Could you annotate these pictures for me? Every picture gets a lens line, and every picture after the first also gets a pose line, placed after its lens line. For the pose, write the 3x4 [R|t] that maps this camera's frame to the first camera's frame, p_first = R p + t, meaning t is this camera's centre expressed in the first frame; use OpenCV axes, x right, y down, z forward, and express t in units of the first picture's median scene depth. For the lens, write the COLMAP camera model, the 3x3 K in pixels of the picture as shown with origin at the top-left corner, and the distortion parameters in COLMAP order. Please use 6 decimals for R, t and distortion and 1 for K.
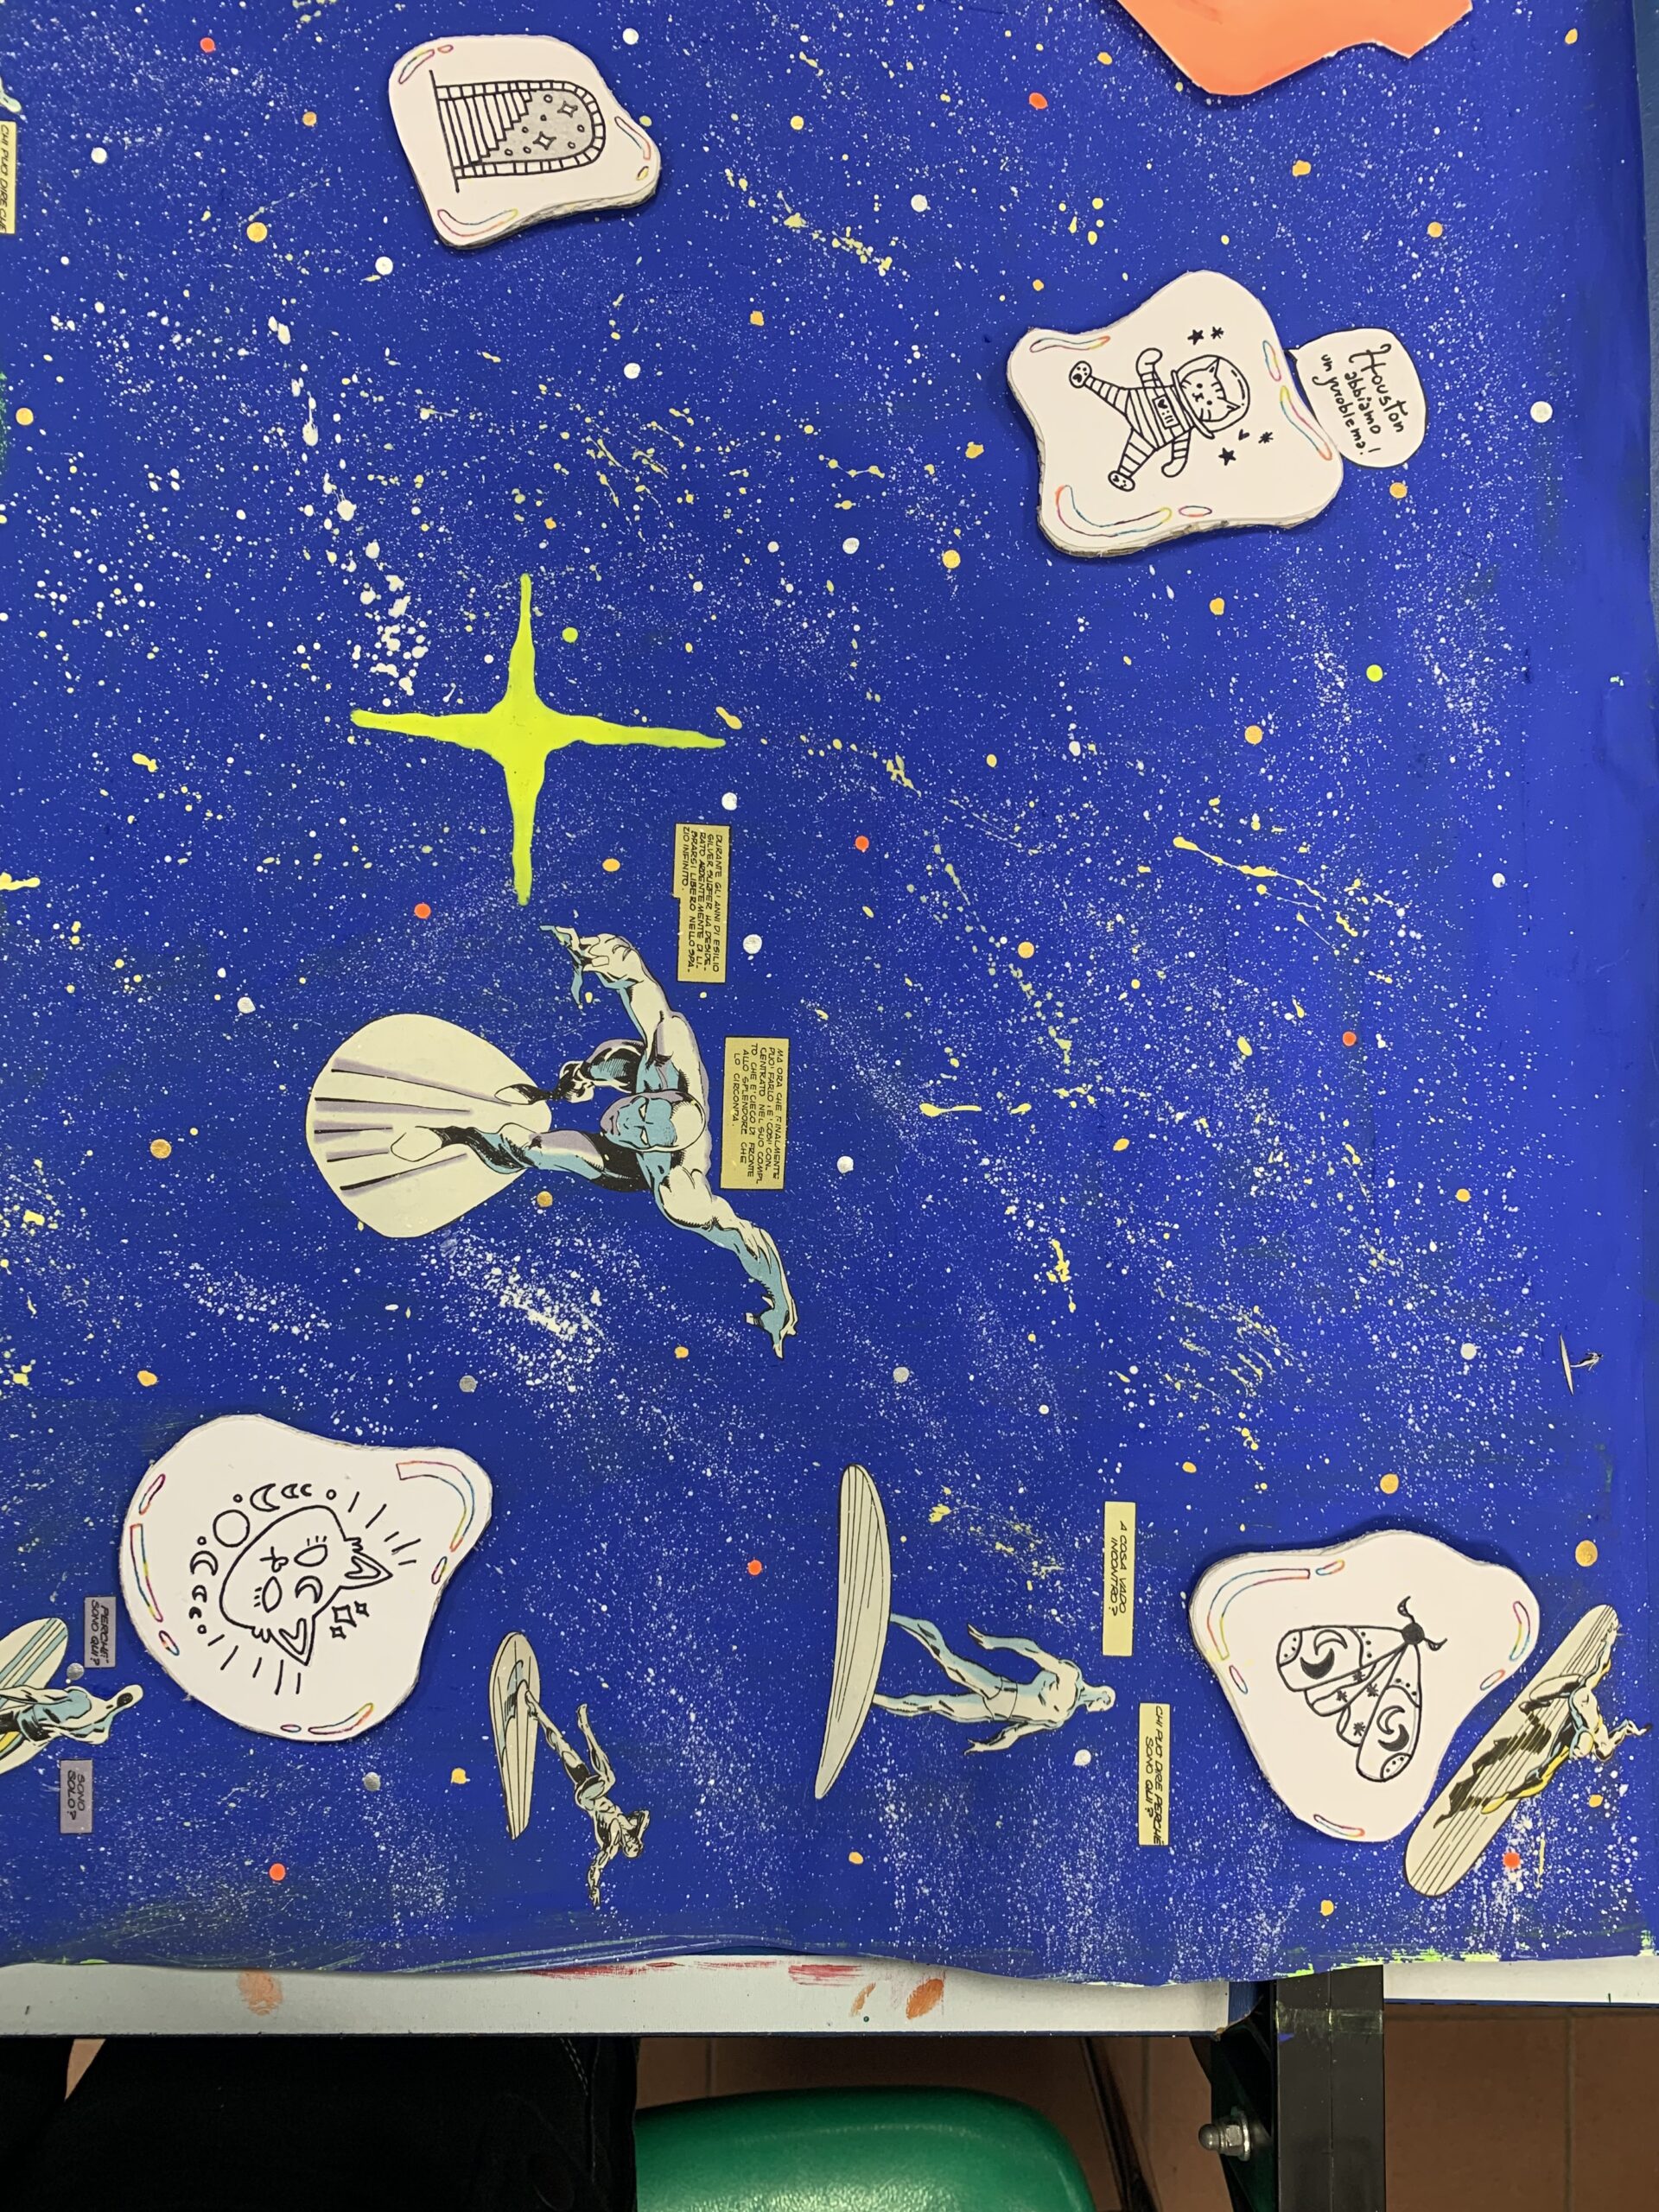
lens RADIAL K [[1650.6, 0, 829.5], [0, 1650.6, 1106.0], [0, 0, 1]] dist [-0.005828, -0.005466]
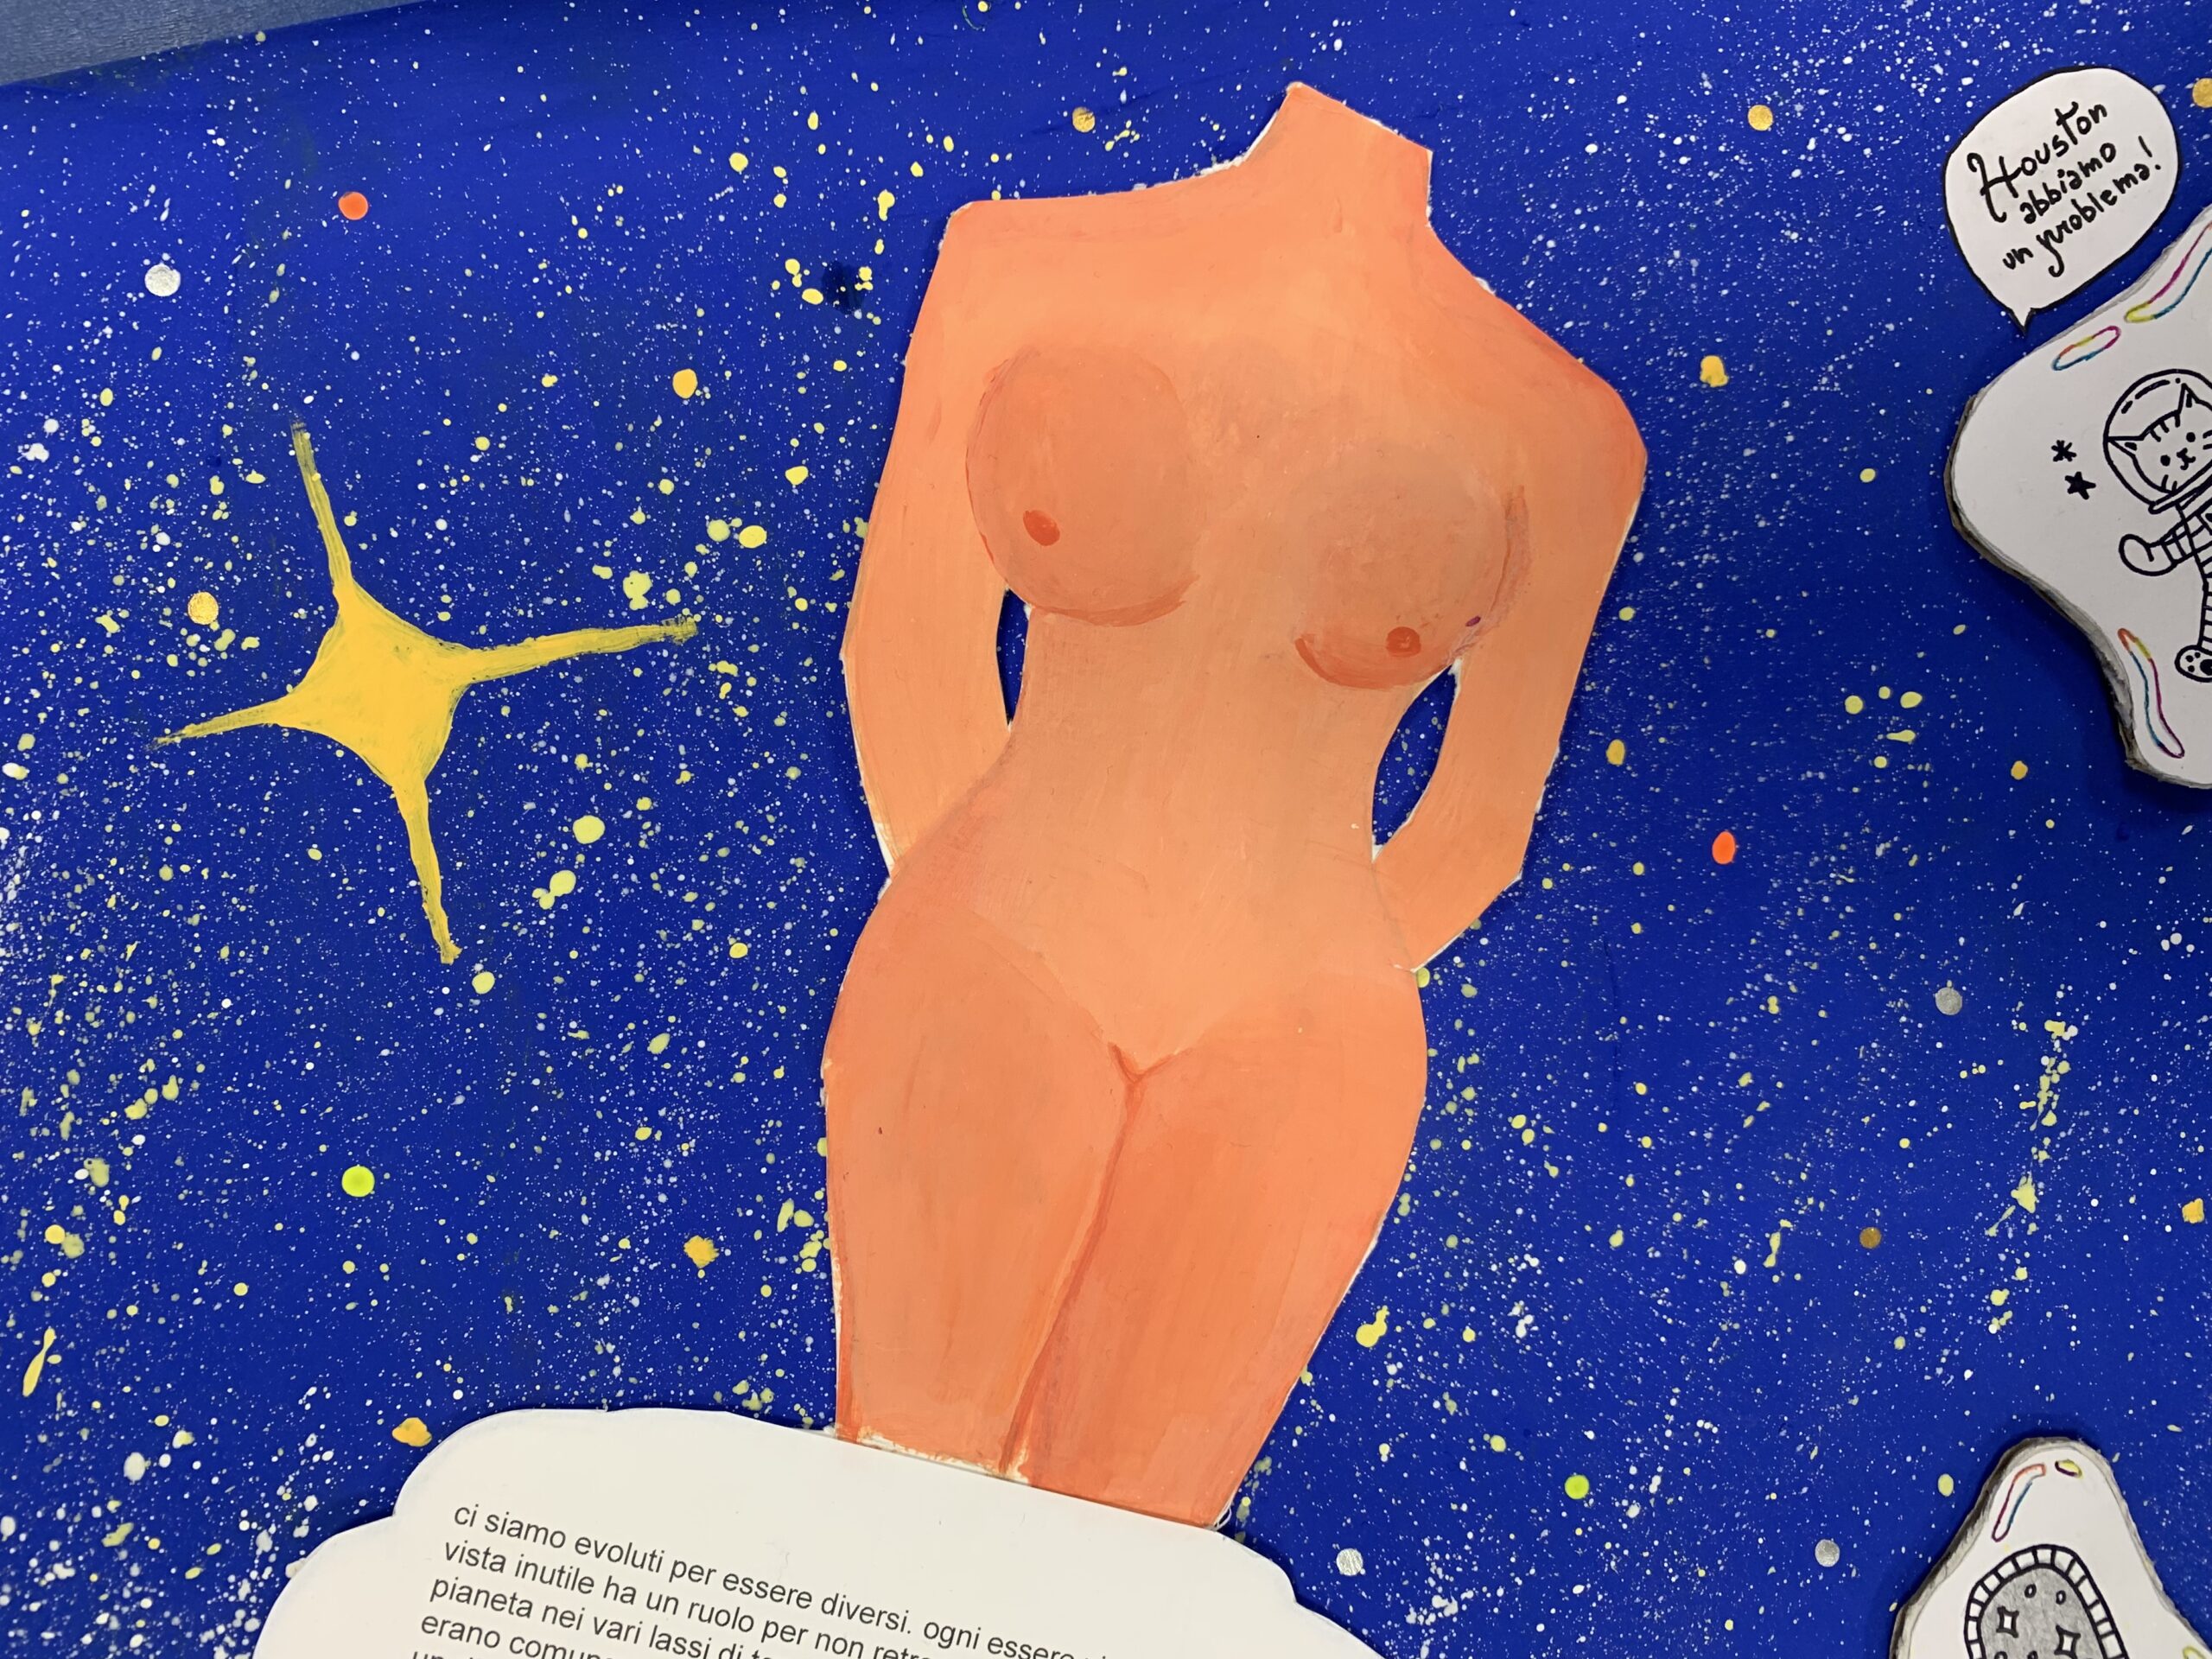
lens RADIAL K [[1650.6, 0, 1106.0], [0, 1650.6, 829.5], [0, 0, 1]] dist [-0.005828, -0.005466]
pose [[-0.240285, -0.968166, -0.070123, 0.231736], [0.962754, -0.246921, 0.110162, -0.905566], [-0.123970, -0.041041, 0.991437, 0.468585]]
